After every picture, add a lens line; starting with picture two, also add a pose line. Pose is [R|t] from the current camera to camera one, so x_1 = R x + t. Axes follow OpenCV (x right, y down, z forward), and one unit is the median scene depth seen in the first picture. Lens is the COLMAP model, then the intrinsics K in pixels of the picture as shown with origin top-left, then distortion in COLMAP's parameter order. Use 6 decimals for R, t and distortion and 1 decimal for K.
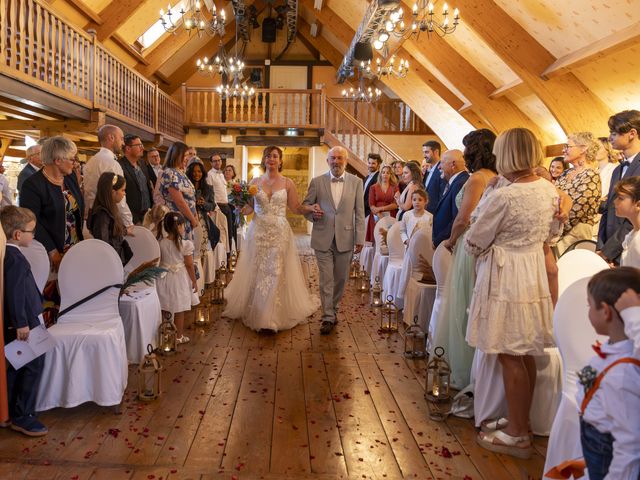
lens RADIAL K [[561.1, 0, 268.4], [0, 561.1, 242.1], [0, 0, 1]] dist [0.005979, 0.000493]
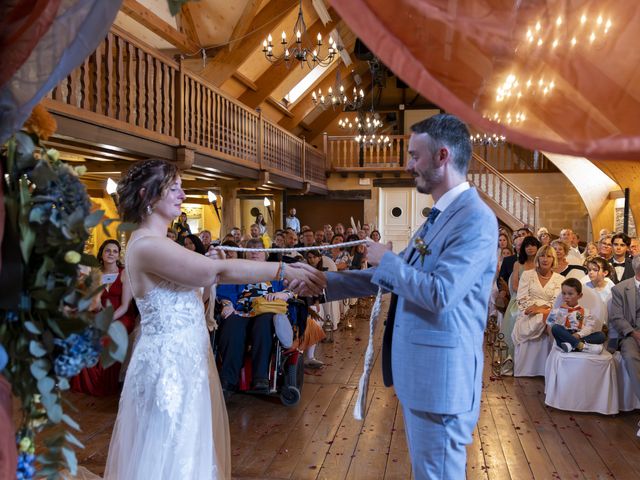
lens RADIAL K [[603.3, 0, 321.2], [0, 603.3, 282.4], [0, 0, 1]] dist [-0.007746, -0.000644]
pose [[0.989634, -0.005492, -0.143507, 0.010901], [0.006158, 0.999972, 0.004199, 0.007473], [0.143480, -0.005039, 0.989640, -0.186428]]
